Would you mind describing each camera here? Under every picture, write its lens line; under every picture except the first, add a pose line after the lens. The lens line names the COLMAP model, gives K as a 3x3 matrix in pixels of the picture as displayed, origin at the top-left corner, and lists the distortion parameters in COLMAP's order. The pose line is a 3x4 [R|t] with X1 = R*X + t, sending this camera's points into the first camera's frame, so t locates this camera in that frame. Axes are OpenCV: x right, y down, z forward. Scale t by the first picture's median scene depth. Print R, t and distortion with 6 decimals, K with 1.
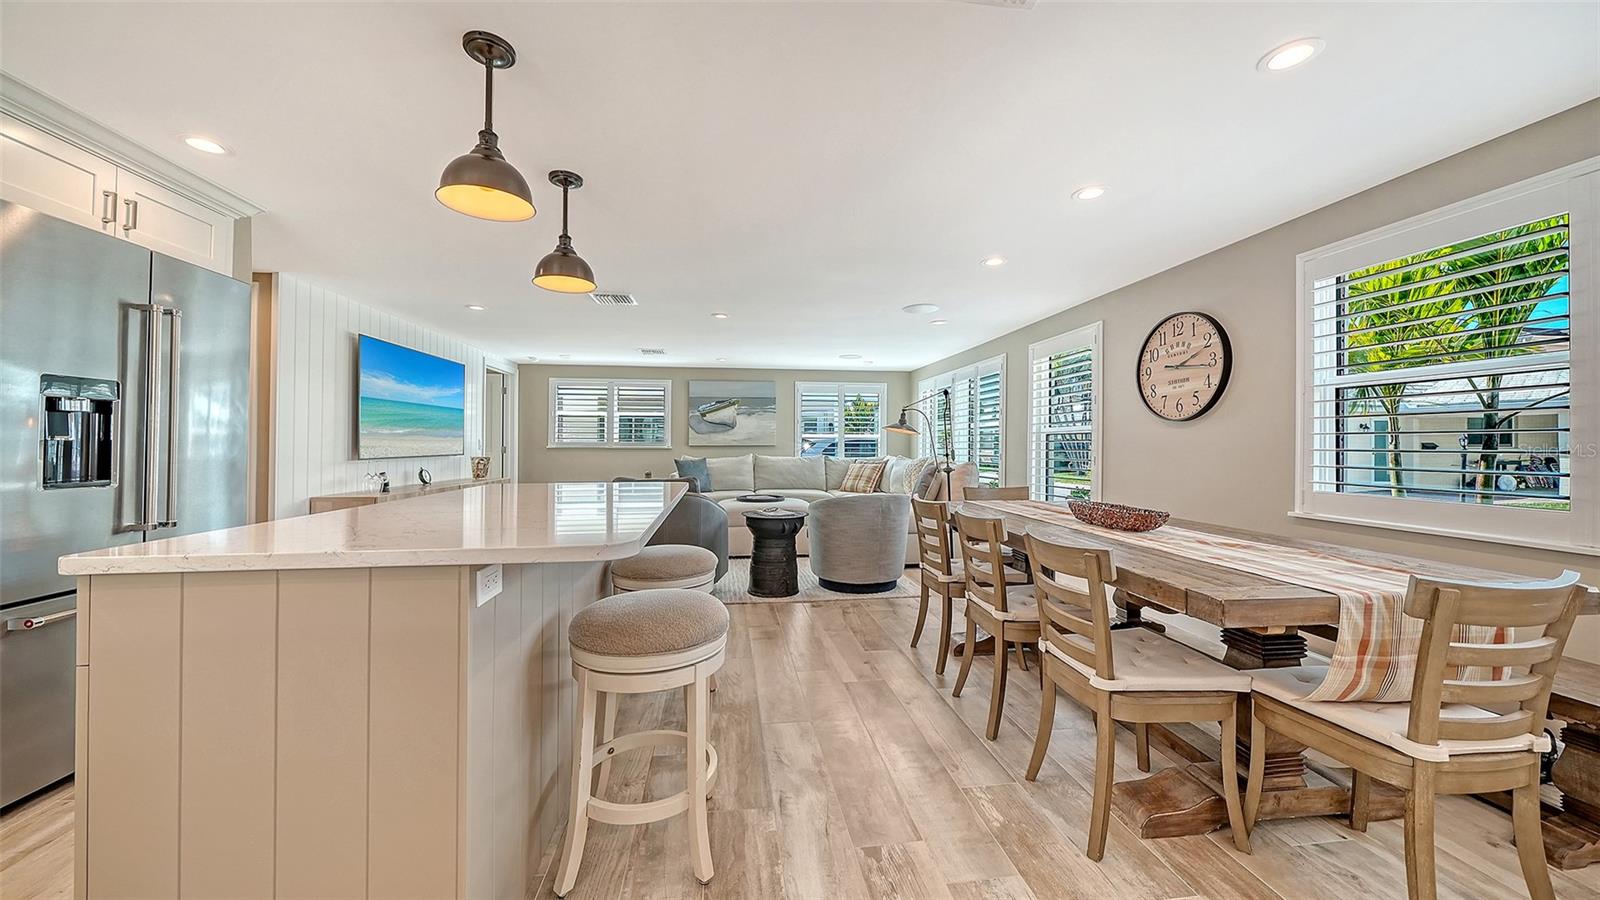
lens RADIAL K [[560.0, 0, 801.6], [0, 560.0, 428.5], [0, 0, 1]] dist [-0.006916, -0.000022]
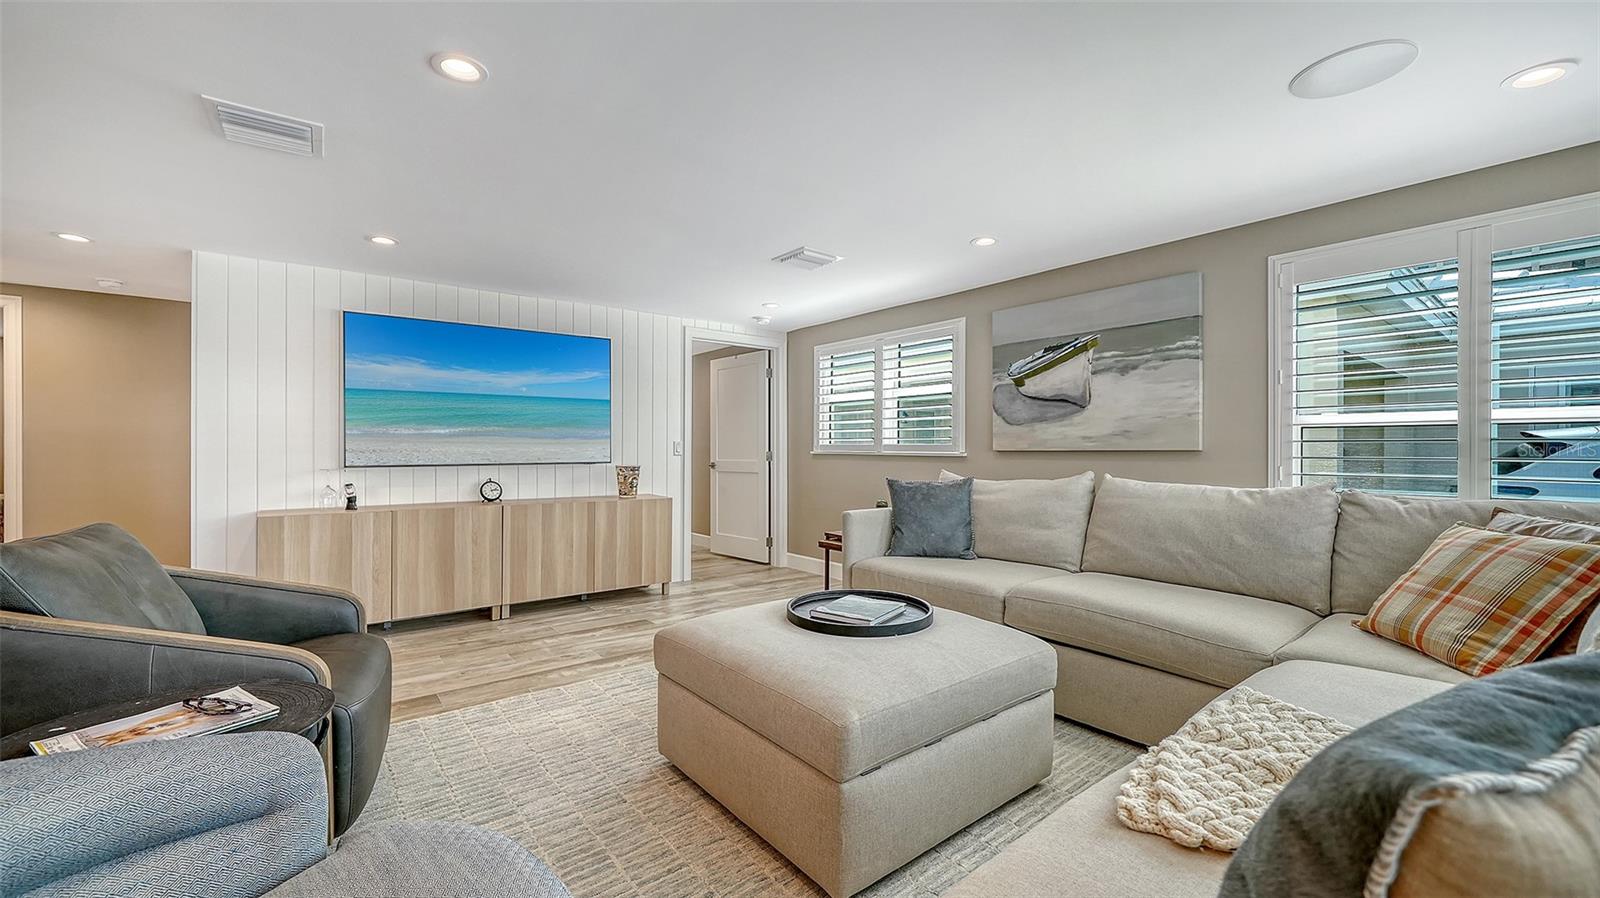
lens RADIAL K [[638.0, 0, 785.0], [0, 638.0, 446.9], [0, 0, 1]] dist [-0.002263, 0.001090]
pose [[0.500821, -0.001935, -0.865549, 0.325607], [0.024746, 0.999621, 0.012083, 0.031728], [0.865197, -0.027471, 0.500679, 1.088467]]
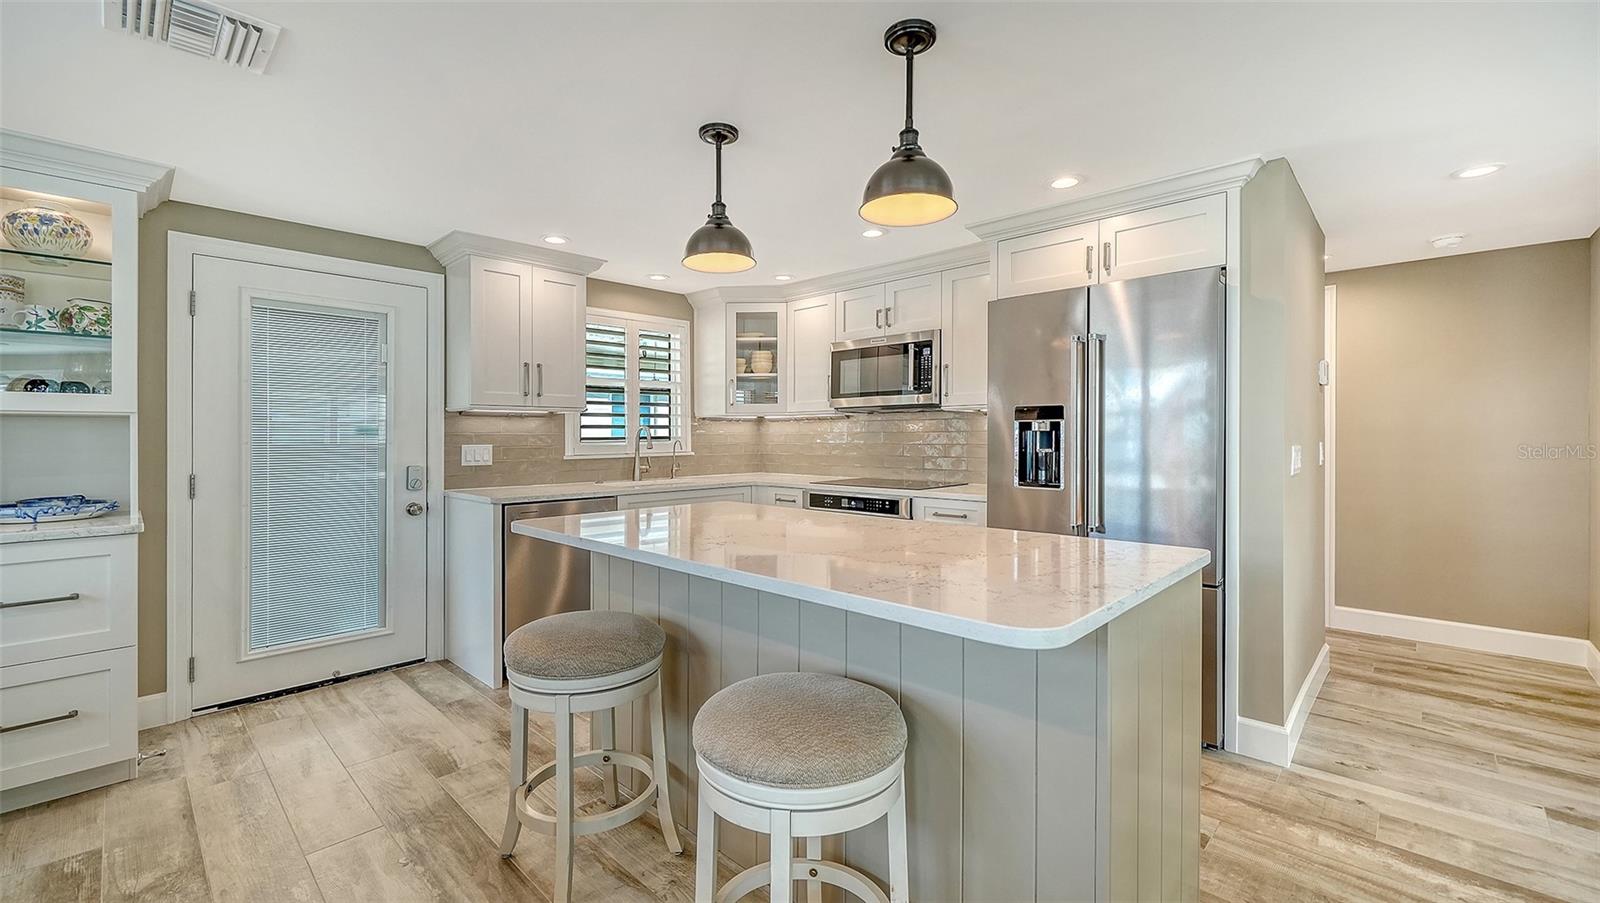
lens RADIAL K [[657.6, 0, 803.2], [0, 657.6, 439.6], [0, 0, 1]] dist [0.000509, -0.000284]
pose [[-0.788491, 0.007009, -0.615006, 0.063387], [0.023402, 0.999553, -0.018611, 0.003390], [0.614601, -0.029067, -0.788302, 0.817503]]
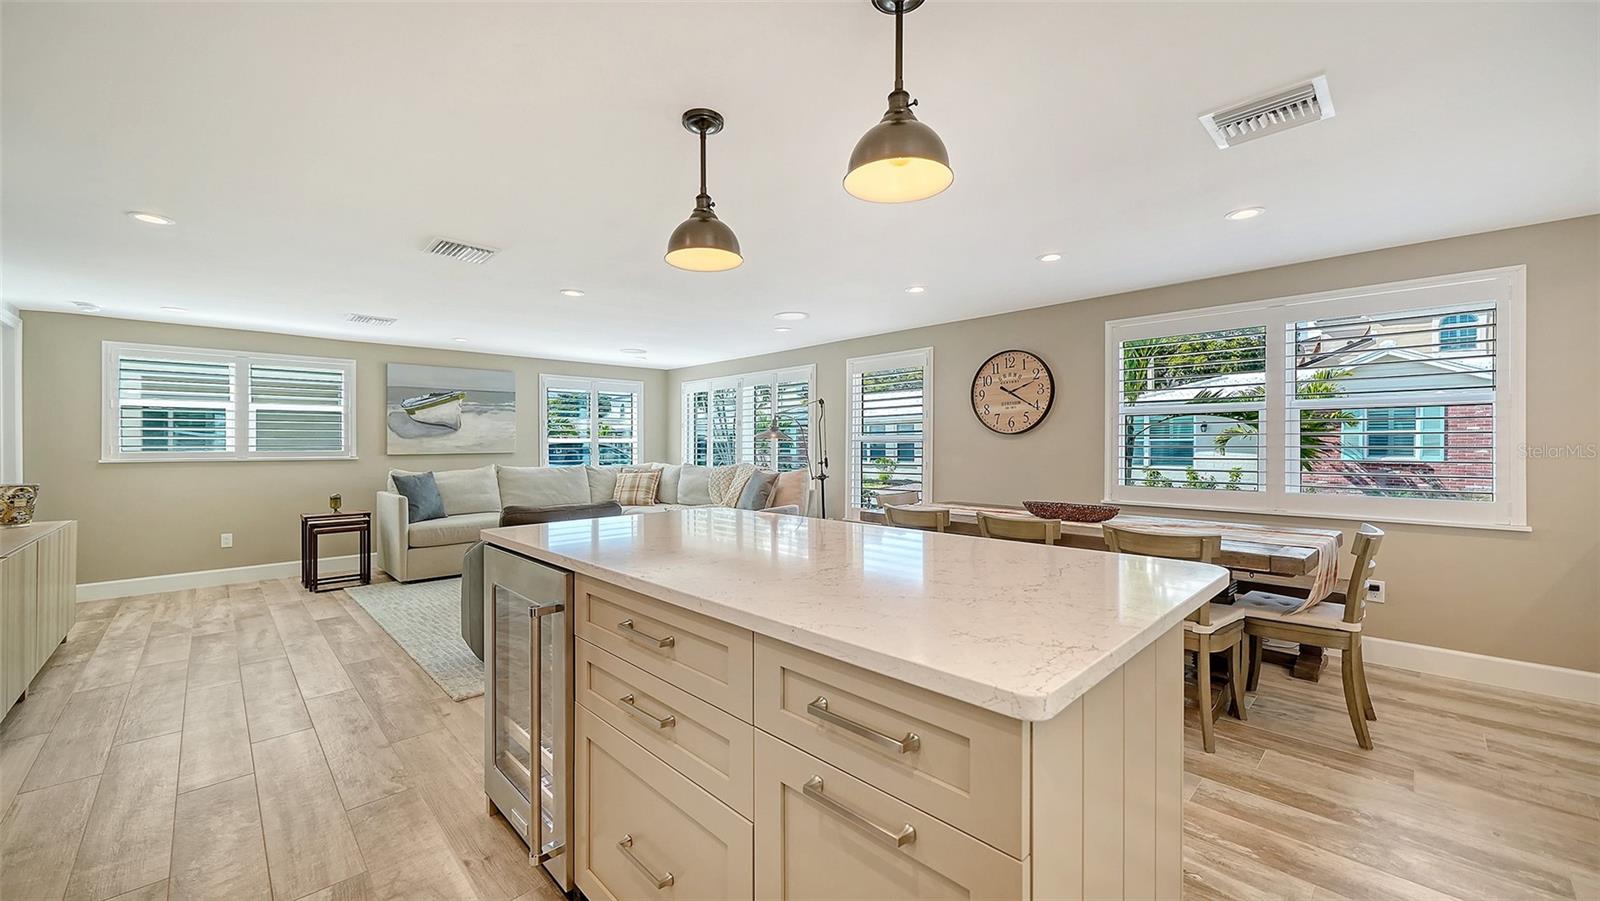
lens RADIAL K [[602.9, 0, 800.4], [0, 602.9, 435.8], [0, 0, 1]] dist [-0.004652, -0.001251]
pose [[0.802120, 0.003030, 0.597156, -0.441214], [-0.012409, 0.999856, 0.011595, -0.016468], [-0.597034, -0.016711, 0.802042, 0.141987]]
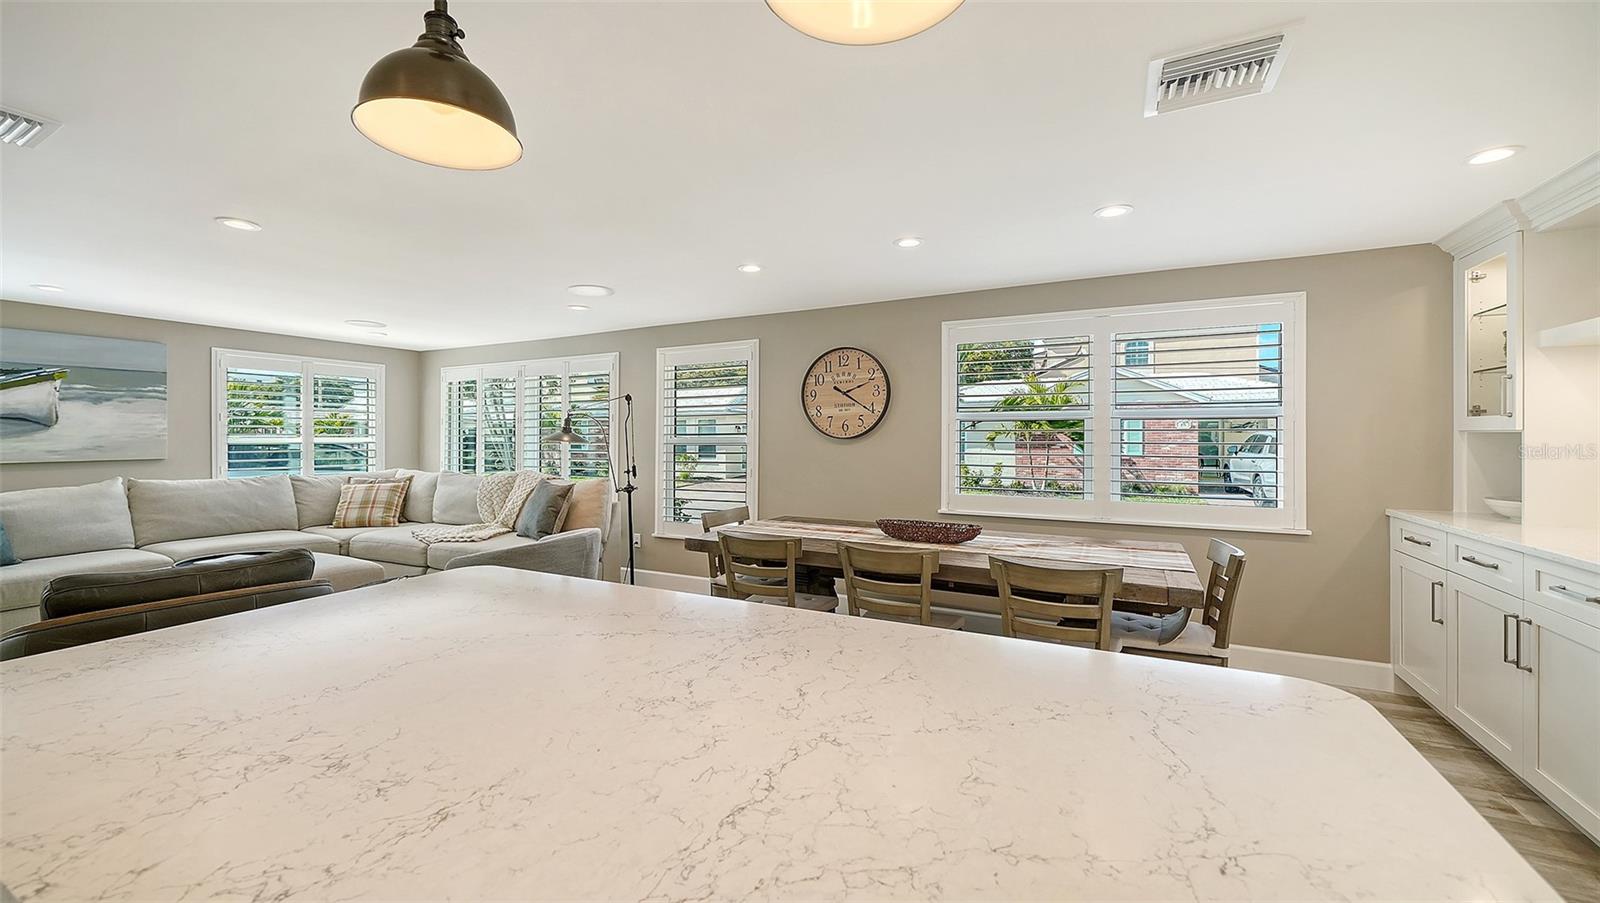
lens RADIAL K [[606.3, 0, 799.0], [0, 606.3, 434.3], [0, 0, 1]] dist [0.001945, -0.002322]
pose [[0.566874, 0.003709, 0.823796, -0.350962], [-0.023420, 0.999658, 0.011616, -0.029564], [-0.823471, -0.025878, 0.566767, 0.287102]]
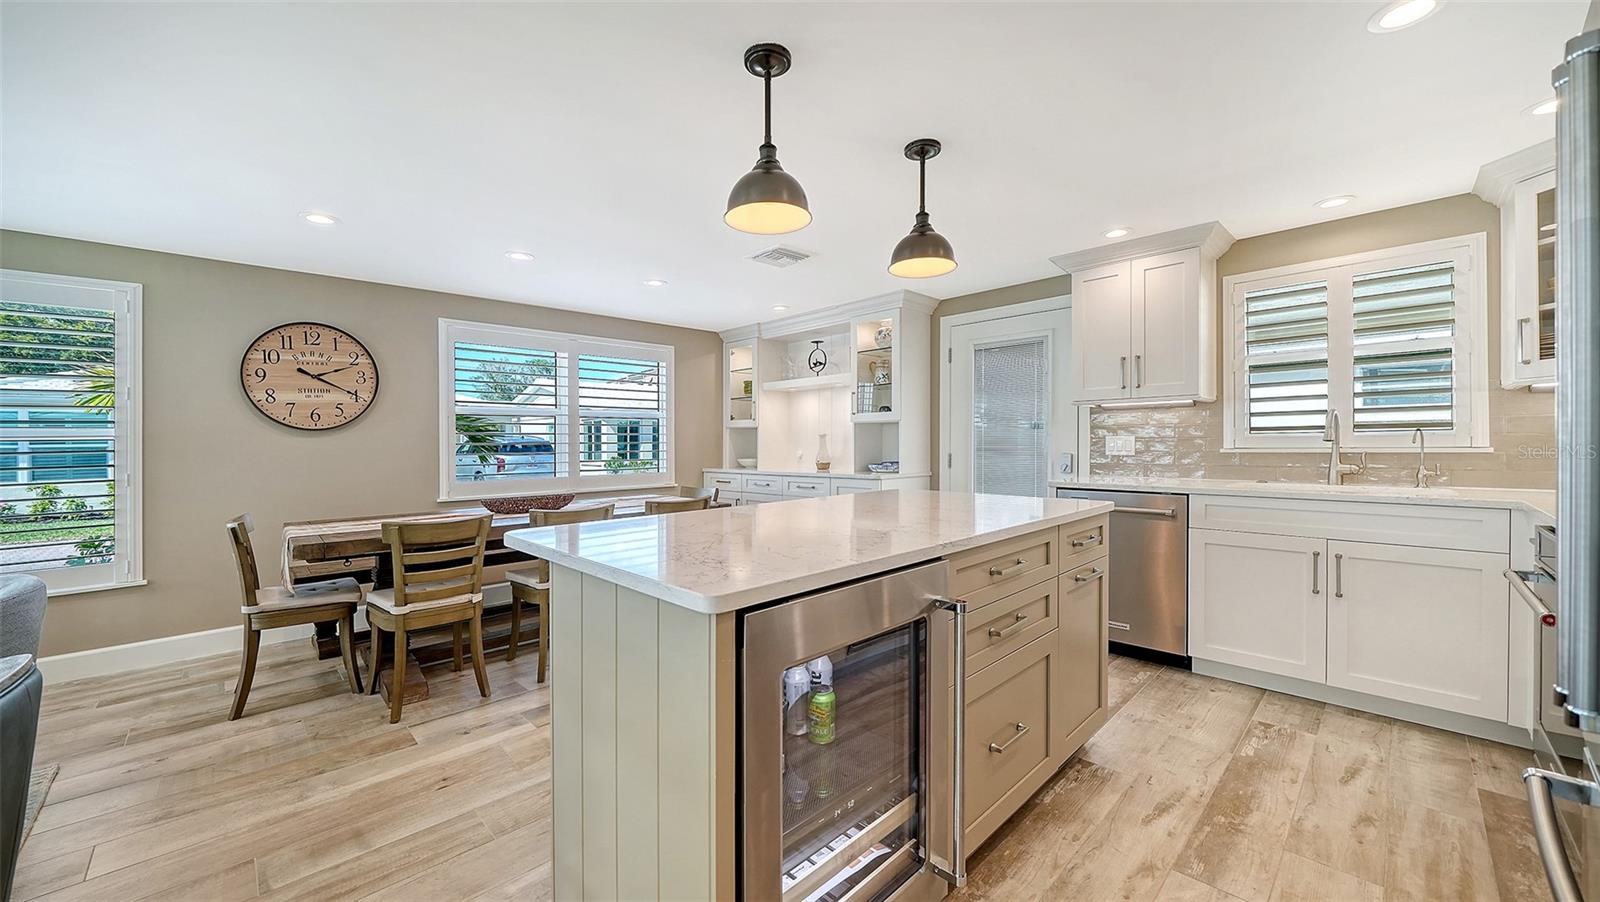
lens RADIAL K [[606.3, 0, 783.6], [0, 606.3, 442.0], [0, 0, 1]] dist [0.001945, -0.002322]
pose [[-0.580697, 0.006554, 0.814093, -0.566804], [-0.011367, 0.999805, -0.016157, 0.012145], [-0.814040, -0.018636, -0.580509, 0.768481]]
